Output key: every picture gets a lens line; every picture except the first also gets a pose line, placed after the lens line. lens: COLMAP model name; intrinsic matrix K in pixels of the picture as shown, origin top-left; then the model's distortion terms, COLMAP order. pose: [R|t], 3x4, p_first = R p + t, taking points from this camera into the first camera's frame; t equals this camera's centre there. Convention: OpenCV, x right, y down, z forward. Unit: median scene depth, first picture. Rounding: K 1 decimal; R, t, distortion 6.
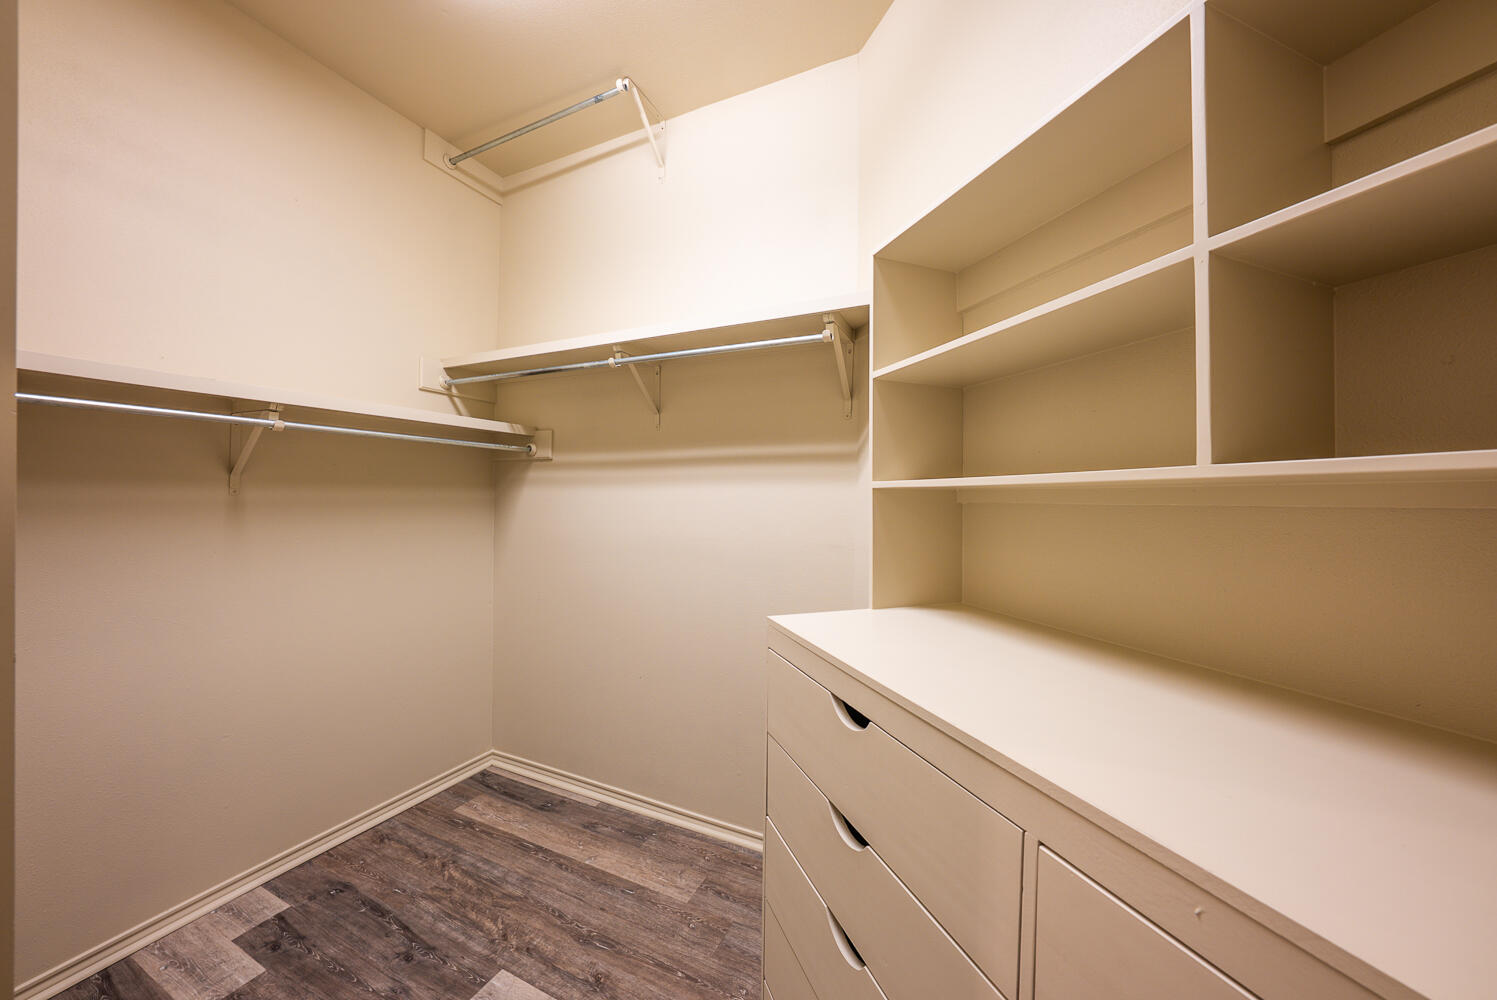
lens RADIAL K [[512.1, 0, 748.3], [0, 512.1, 494.2], [0, 0, 1]] dist [-0.022869, 0.002677]
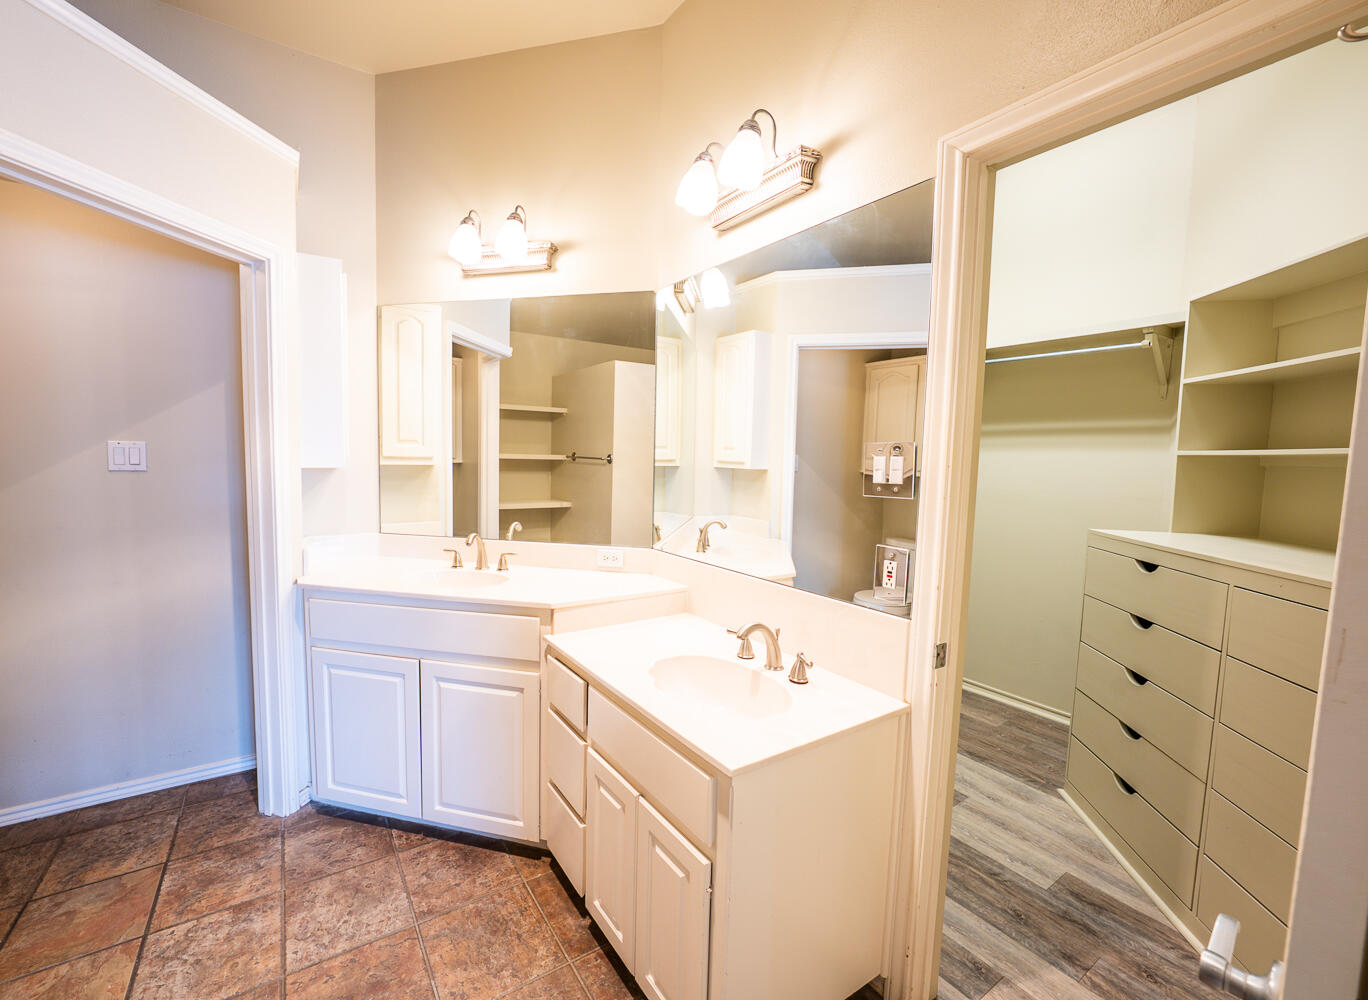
lens RADIAL K [[559.6, 0, 635.1], [0, 559.6, 494.0], [0, 0, 1]] dist [-0.003628, 0.000121]
pose [[0.840408, 0.047992, -0.539826, -0.170561], [-0.013279, 0.997596, 0.068017, 0.009505], [0.541792, -0.049994, 0.839024, -1.021084]]
